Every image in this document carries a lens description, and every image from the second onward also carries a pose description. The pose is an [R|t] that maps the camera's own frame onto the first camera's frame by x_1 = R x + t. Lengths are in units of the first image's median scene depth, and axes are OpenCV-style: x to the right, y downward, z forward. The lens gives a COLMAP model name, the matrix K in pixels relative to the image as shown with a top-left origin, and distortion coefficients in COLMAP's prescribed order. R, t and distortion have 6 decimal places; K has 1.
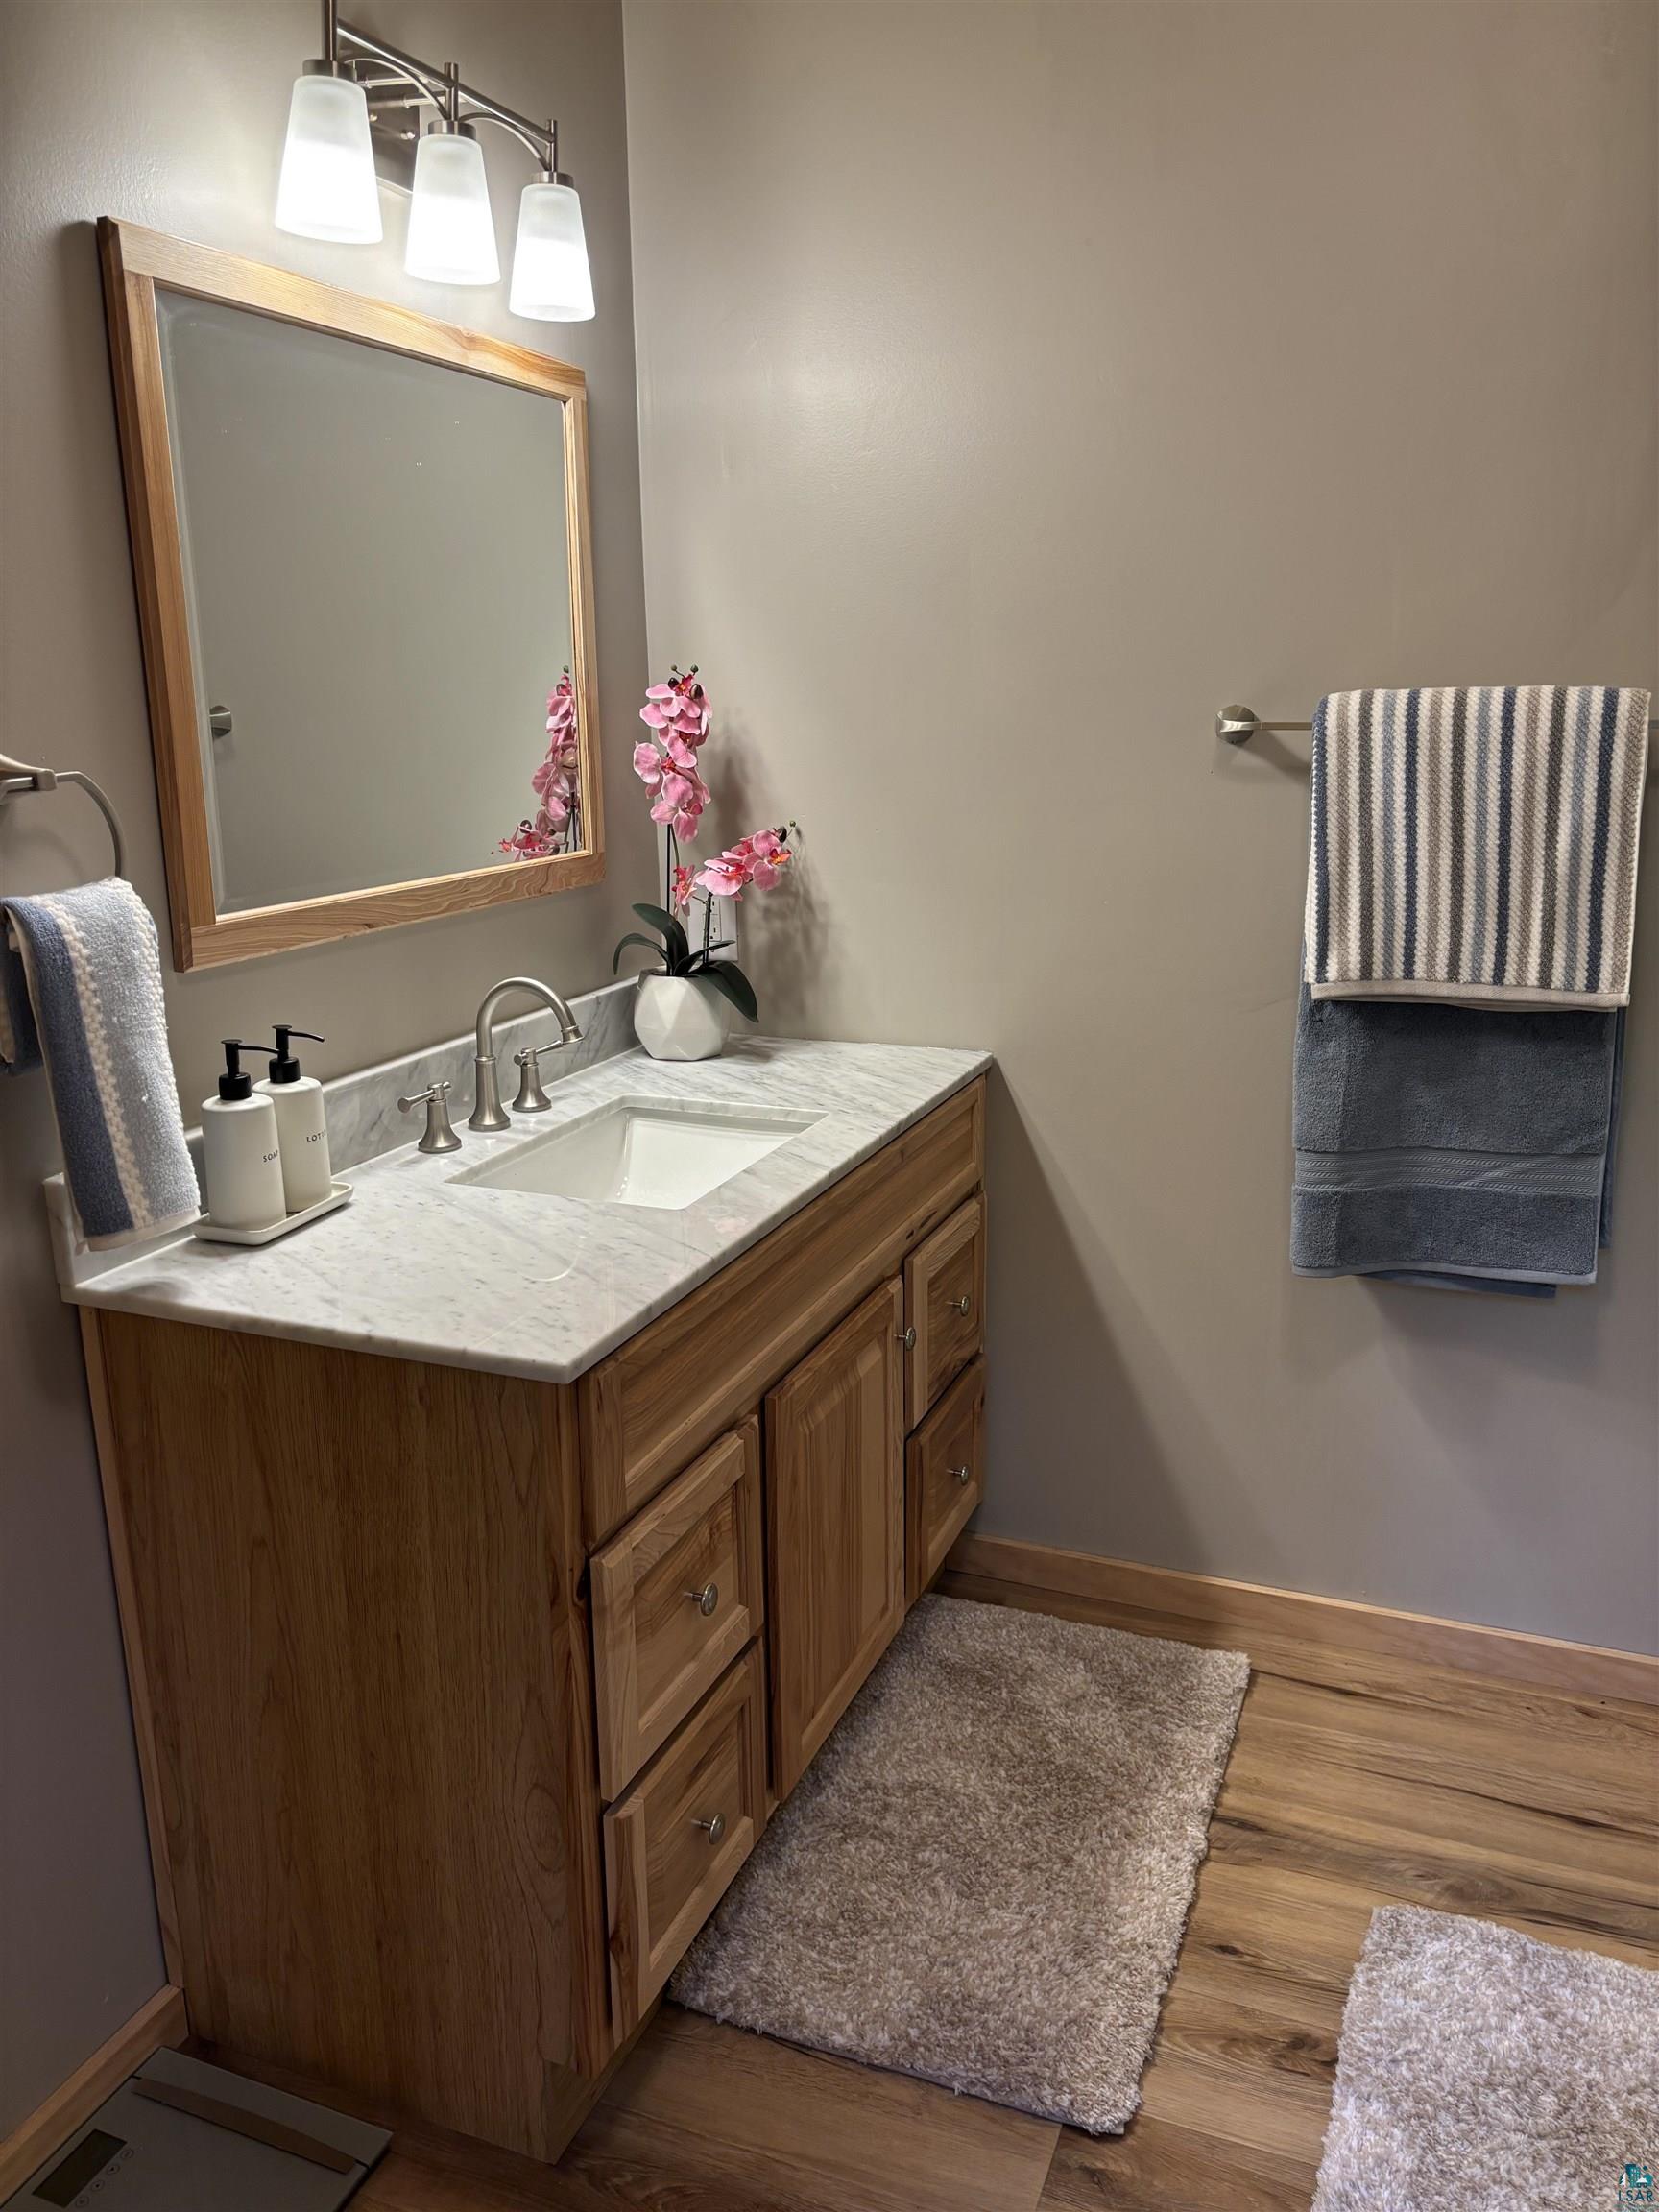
lens RADIAL K [[1686.7, 0, 822.1], [0, 1686.7, 1229.4], [0, 0, 1]] dist [0.081422, -0.095076]
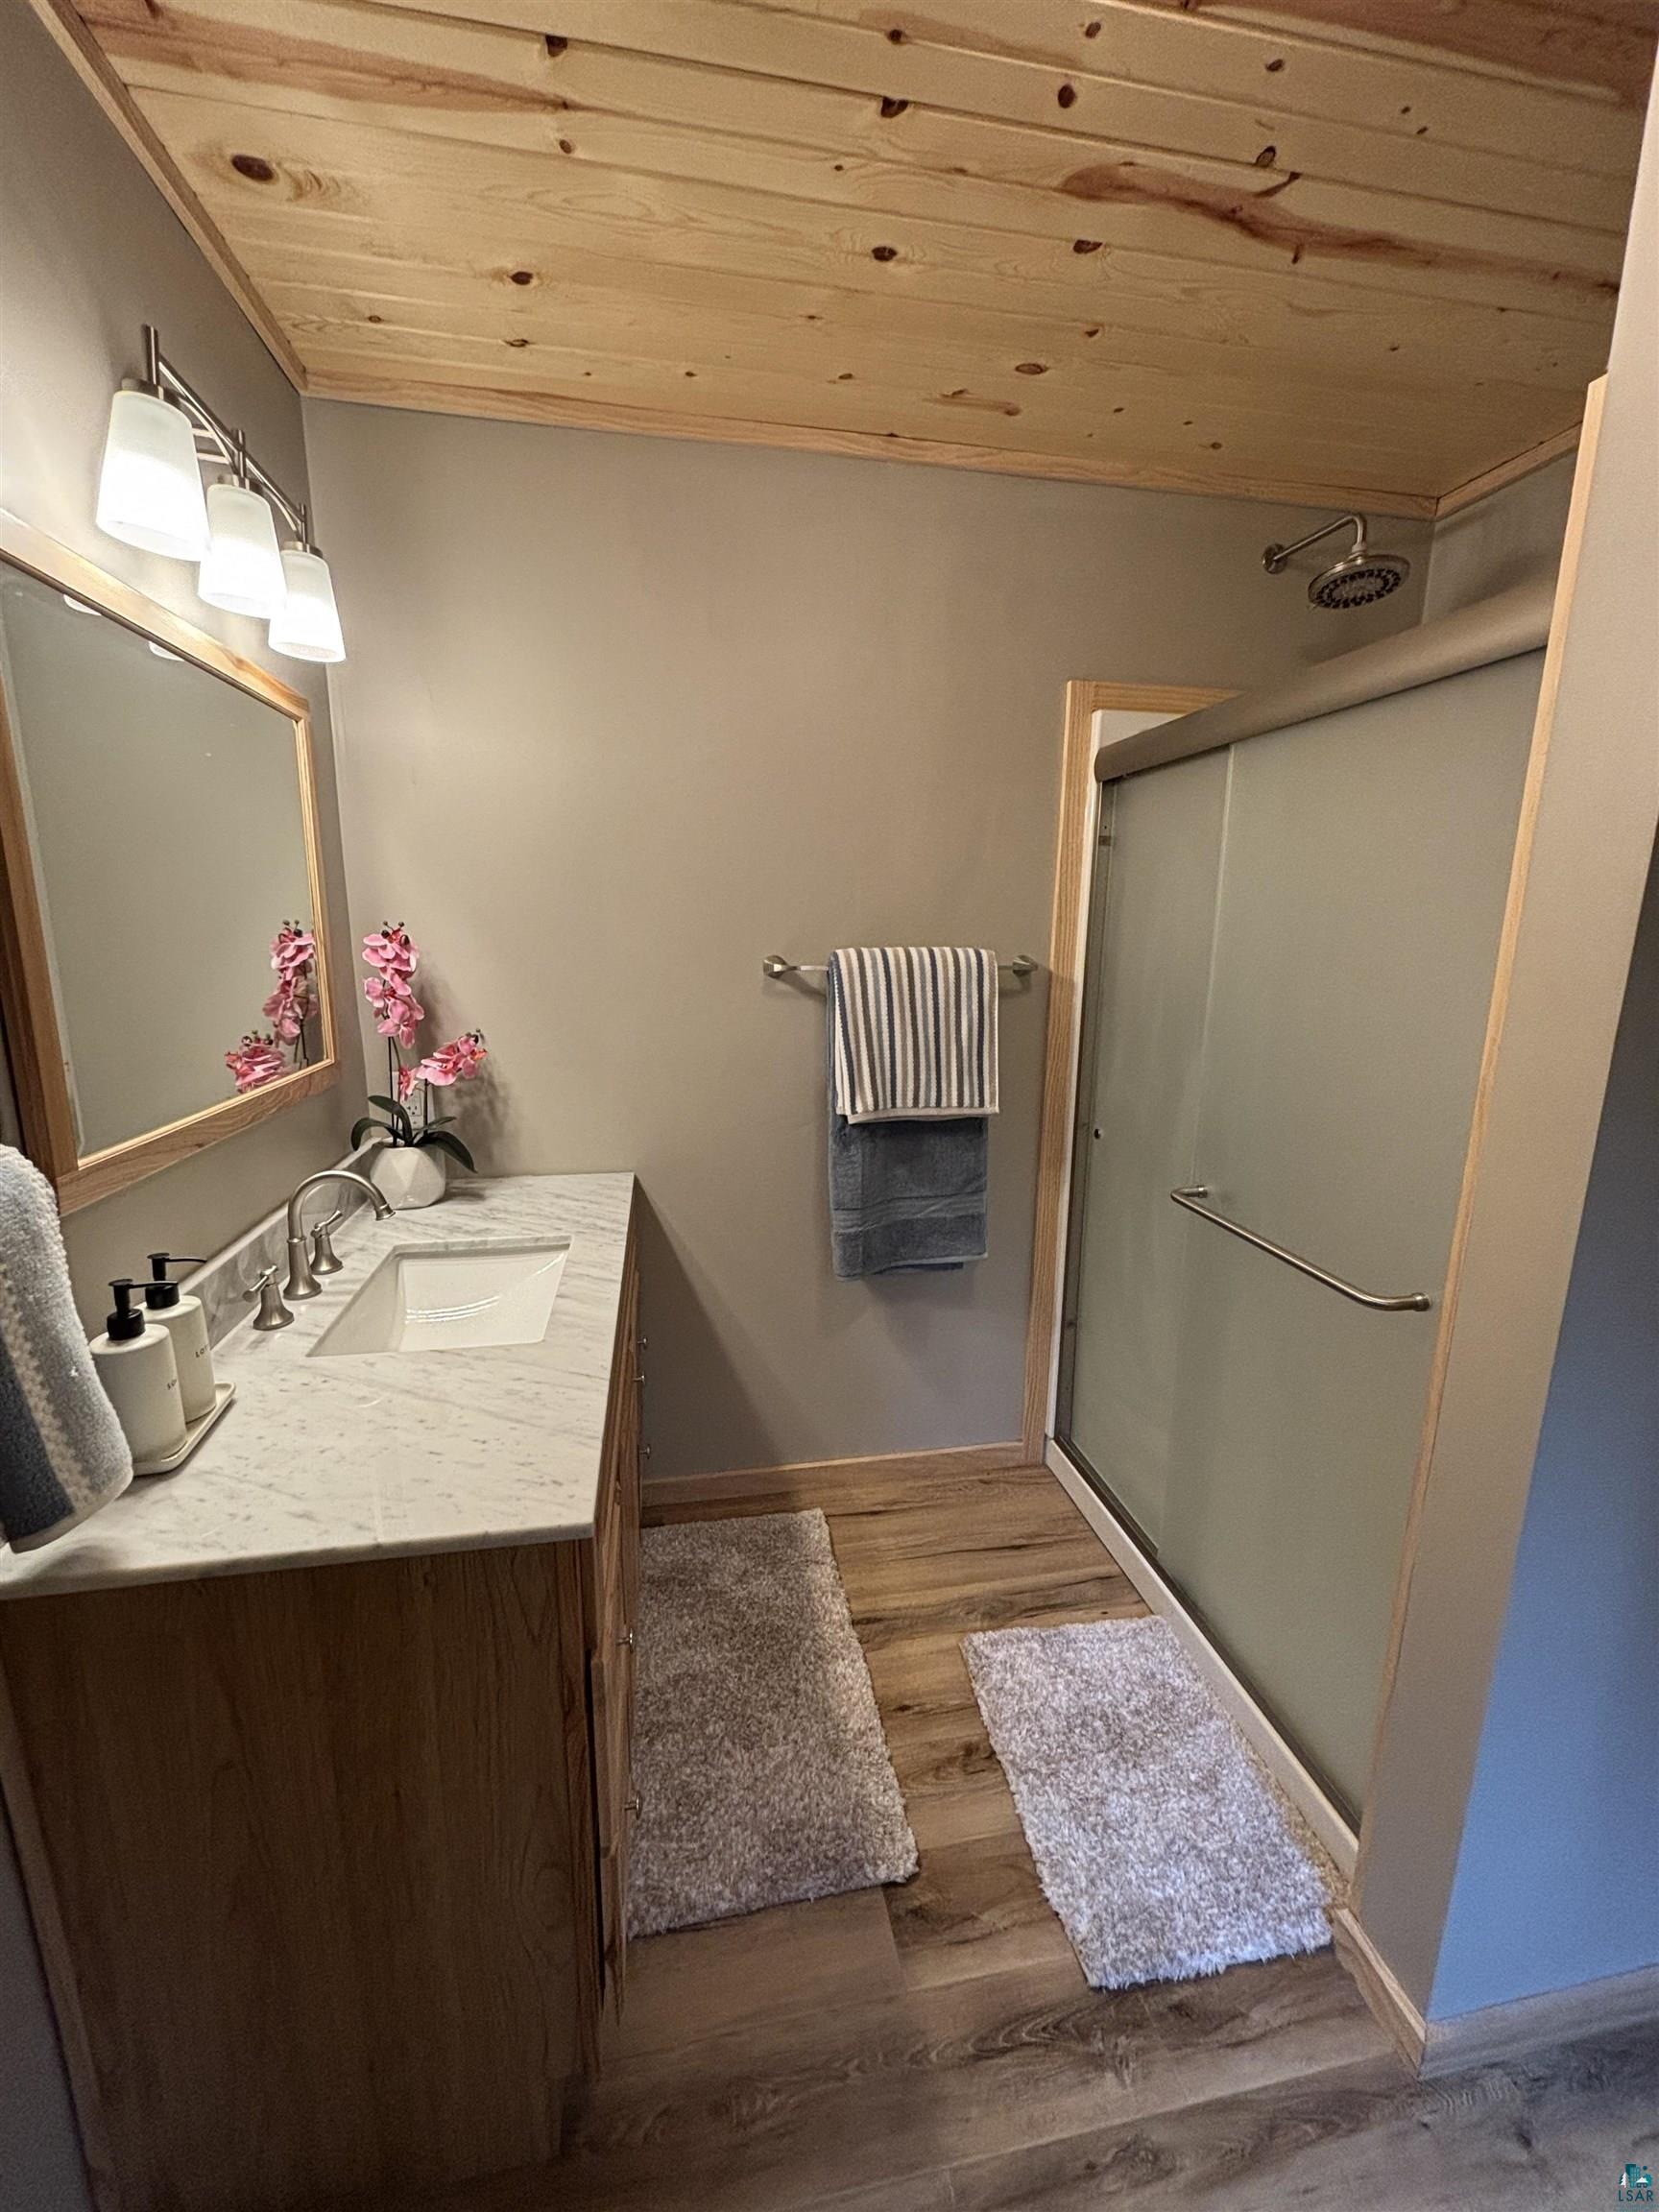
lens RADIAL K [[917.1, 0, 838.6], [0, 917.1, 1156.5], [0, 0, 1]] dist [0.001131, 0.003476]
pose [[0.838202, -0.115239, 0.533045, -0.214902], [0.147647, 0.988869, -0.018388, -0.089282], [-0.524993, 0.094115, 0.845887, 0.236066]]
